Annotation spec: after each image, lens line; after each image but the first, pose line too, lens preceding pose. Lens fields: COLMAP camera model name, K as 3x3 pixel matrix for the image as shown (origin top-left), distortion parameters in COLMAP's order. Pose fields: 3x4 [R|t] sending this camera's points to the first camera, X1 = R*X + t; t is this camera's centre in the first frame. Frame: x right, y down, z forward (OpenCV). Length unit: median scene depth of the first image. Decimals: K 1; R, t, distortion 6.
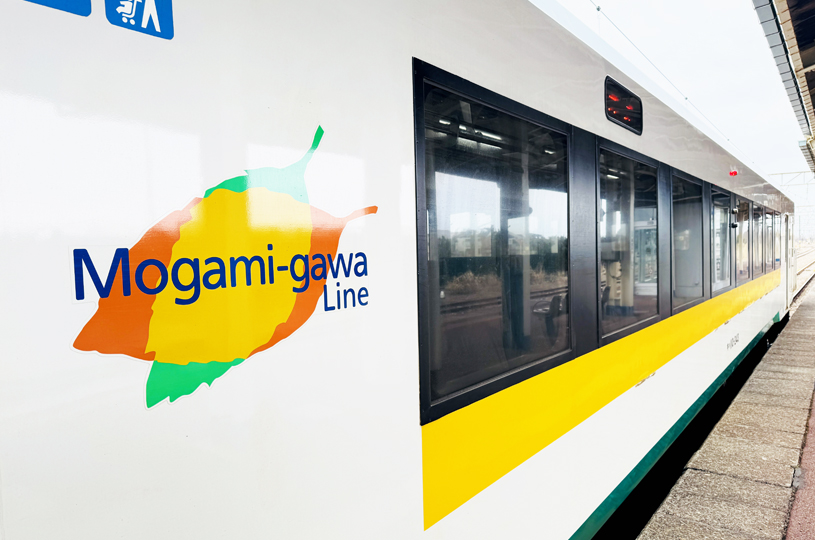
lens RADIAL K [[579.7, 0, 404.5], [0, 579.7, 272.7], [0, 0, 1]] dist [-0.012288, -0.005307]
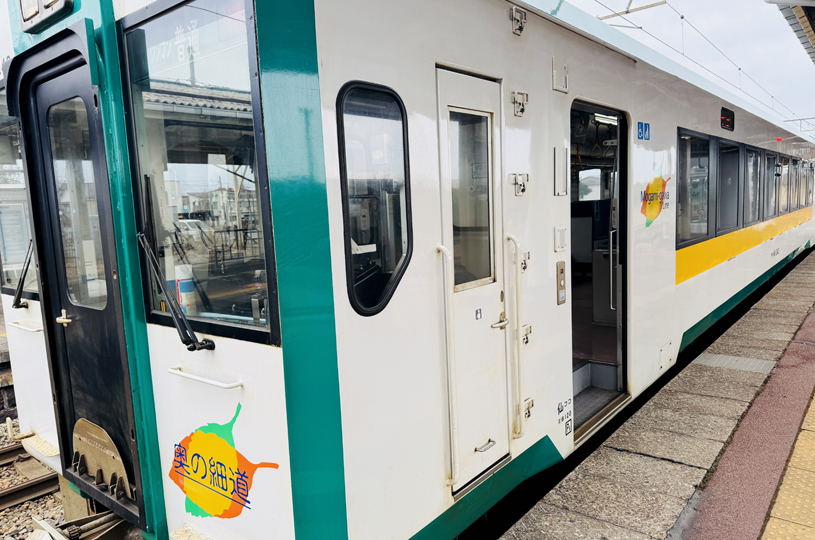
lens RADIAL K [[579.7, 0, 411.2], [0, 579.7, 270.1], [0, 0, 1]] dist [-0.012288, -0.005307]
pose [[0.999179, -0.013935, -0.038030, -0.539224], [0.016929, 0.996686, 0.079565, 0.046207], [0.036795, -0.080144, 0.996104, -0.892721]]
